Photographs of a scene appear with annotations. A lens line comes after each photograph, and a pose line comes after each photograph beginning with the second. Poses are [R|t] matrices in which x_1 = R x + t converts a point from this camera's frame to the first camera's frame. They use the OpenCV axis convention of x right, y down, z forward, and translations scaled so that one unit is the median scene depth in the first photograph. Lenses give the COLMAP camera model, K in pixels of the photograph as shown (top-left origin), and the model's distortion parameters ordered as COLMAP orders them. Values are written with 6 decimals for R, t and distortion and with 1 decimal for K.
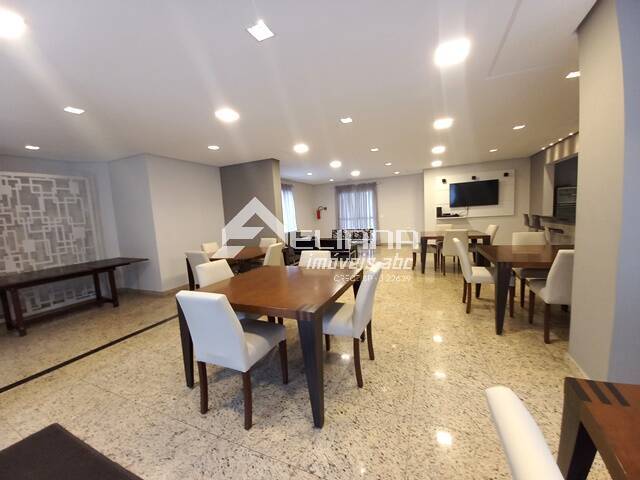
lens RADIAL K [[256.0, 0, 319.4], [0, 256.0, 241.2], [0, 0, 1]] dist [0.002256, -0.008801]
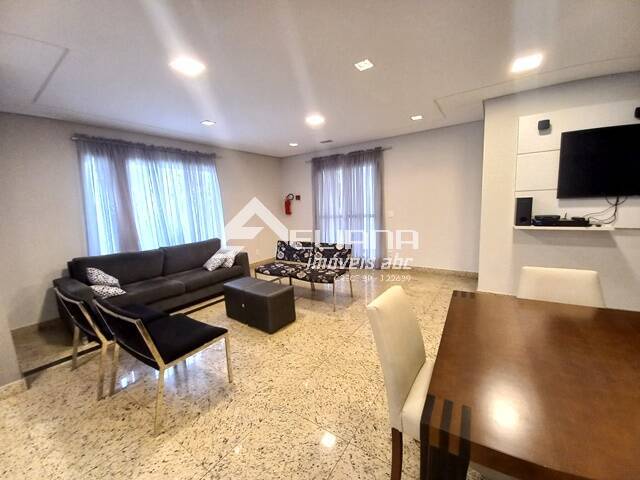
lens RADIAL K [[256.0, 0, 313.6], [0, 256.0, 240.5], [0, 0, 1]] dist [0.002256, -0.008801]
pose [[0.979477, 0.039405, -0.197666, 0.241480], [-0.030023, 0.998286, 0.050239, -0.079379], [0.199307, -0.043274, 0.978981, 0.567608]]
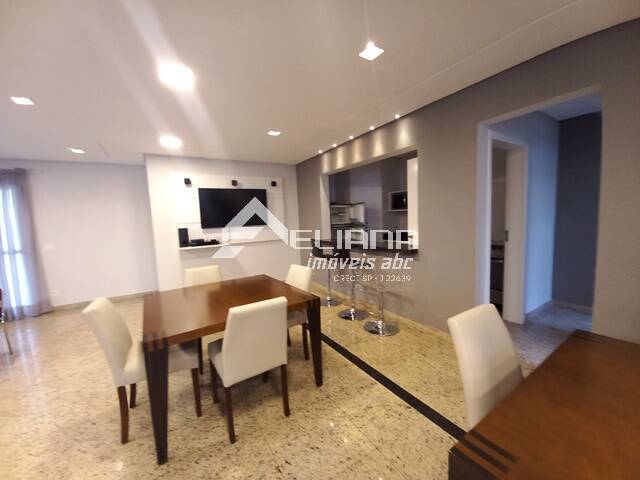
lens RADIAL K [[256.0, 0, 325.1], [0, 256.0, 240.9], [0, 0, 1]] dist [0.002256, -0.008801]
pose [[0.567261, -0.044623, 0.822328, 0.189602], [0.098657, 0.995022, -0.014062, -0.067774], [-0.817607, 0.089105, 0.568840, 0.441539]]
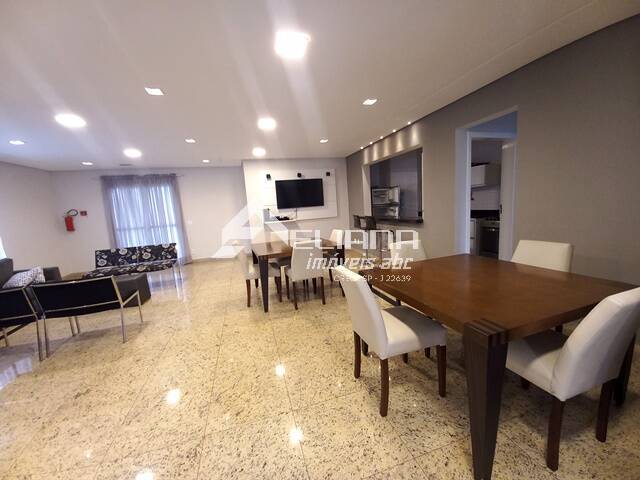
lens RADIAL K [[256.0, 0, 324.5], [0, 256.0, 240.2], [0, 0, 1]] dist [0.002256, -0.008801]
pose [[0.757166, -0.086135, 0.647519, 0.078094], [0.095243, 0.995232, 0.021019, -0.034569], [-0.646242, 0.045757, 0.761760, 0.273307]]
